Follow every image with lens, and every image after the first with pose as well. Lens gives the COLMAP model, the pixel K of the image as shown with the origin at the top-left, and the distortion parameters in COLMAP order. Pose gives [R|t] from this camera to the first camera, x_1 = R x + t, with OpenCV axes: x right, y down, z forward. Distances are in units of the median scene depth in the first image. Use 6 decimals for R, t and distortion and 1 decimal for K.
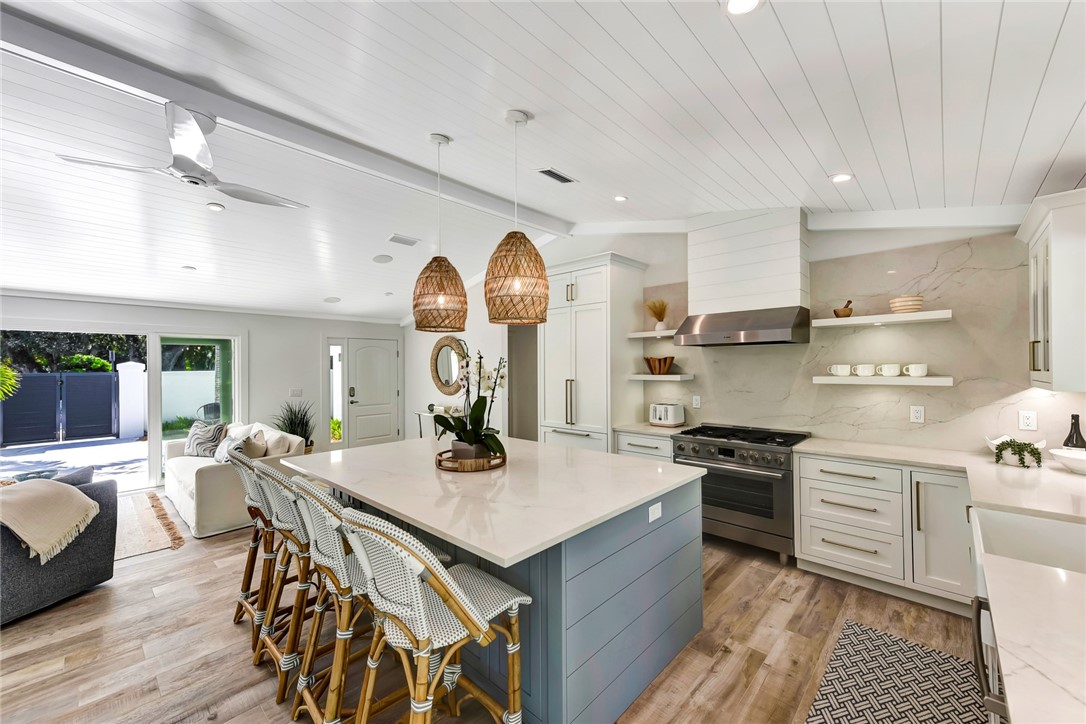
lens RADIAL K [[422.4, 0, 544.5], [0, 422.4, 366.1], [0, 0, 1]] dist [0.016624, 0.000013]
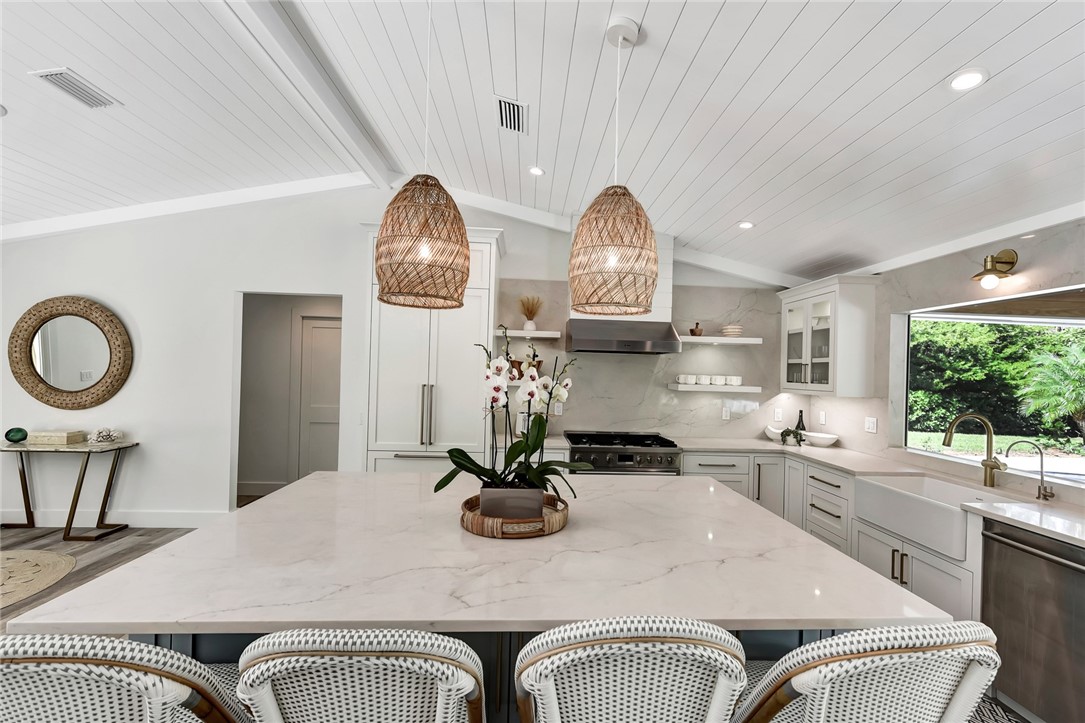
lens RADIAL K [[461.6, 0, 552.0], [0, 461.6, 370.1], [0, 0, 1]] dist [0.001385, -0.000037]
pose [[0.686900, 0.028367, 0.726198, -0.551002], [-0.035289, 0.999361, -0.005658, 0.004392], [-0.725895, -0.021740, 0.687462, 0.410259]]
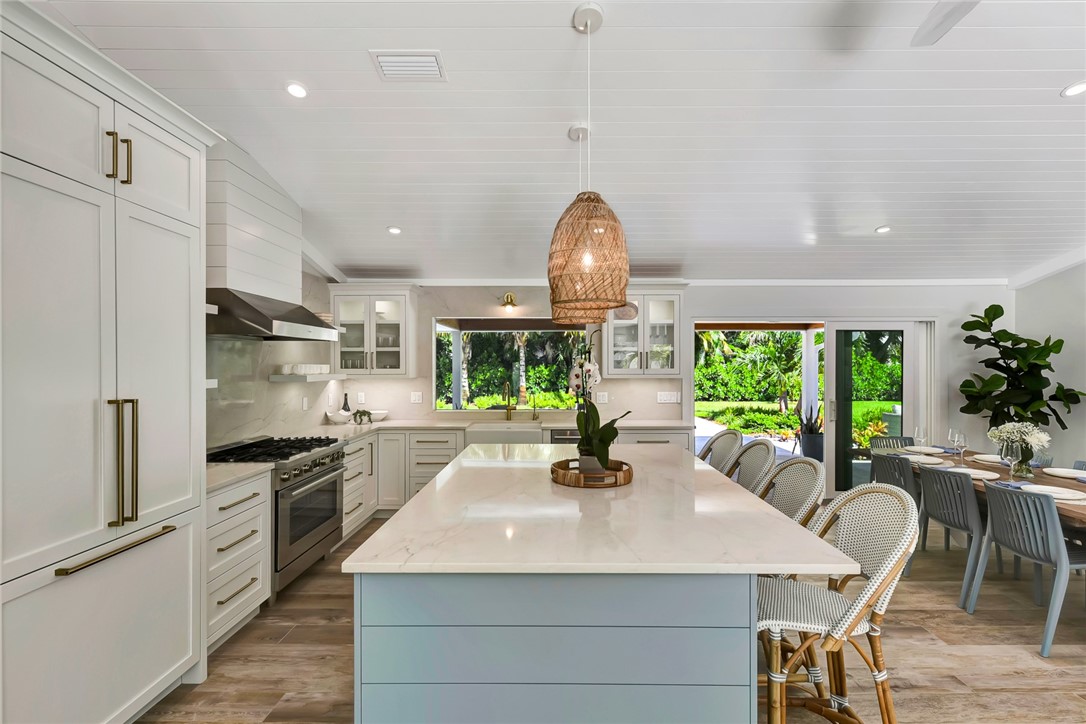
lens RADIAL K [[506.9, 0, 551.4], [0, 506.9, 364.6], [0, 0, 1]] dist [-0.000618, -0.000262]
pose [[-0.677176, 0.005064, 0.735804, -0.737625], [0.000876, 0.999981, -0.006075, 0.005258], [-0.735821, -0.003469, -0.677168, 1.486390]]
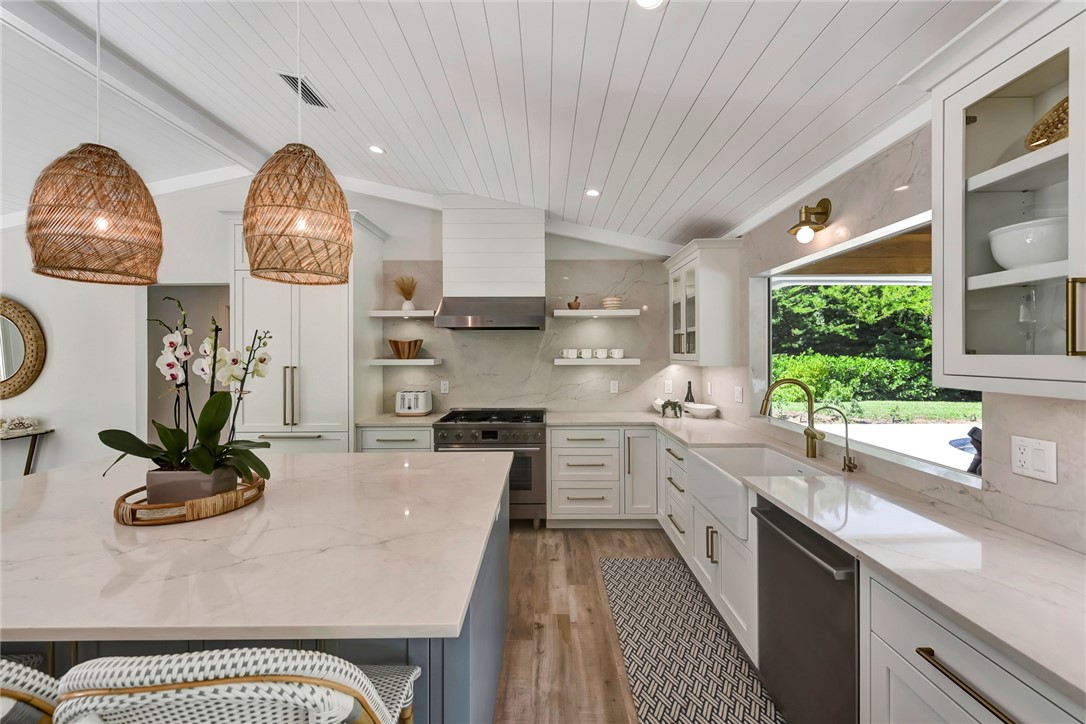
lens RADIAL K [[431.2, 0, 544.9], [0, 431.2, 353.9], [0, 0, 1]] dist [0.007376, -0.000208]
pose [[0.730922, 0.002932, 0.682455, -0.196530], [-0.003282, 0.999994, -0.000781, 0.012154], [-0.682453, -0.001669, 0.730928, 0.173094]]
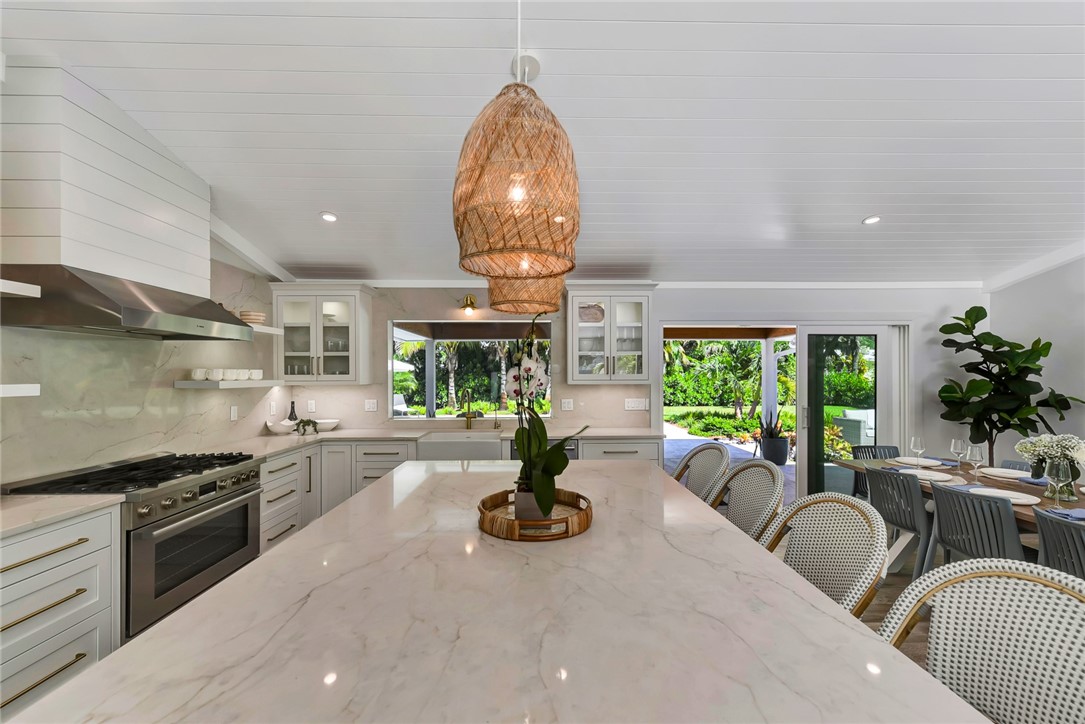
lens RADIAL K [[433.5, 0, 544.2], [0, 433.5, 375.7], [0, 0, 1]] dist [0.001097, -0.000035]
pose [[-0.694394, 0.005046, 0.719578, -0.539779], [0.002919, 0.999987, -0.004196, 0.019054], [-0.719589, -0.000813, -0.694399, 1.213757]]
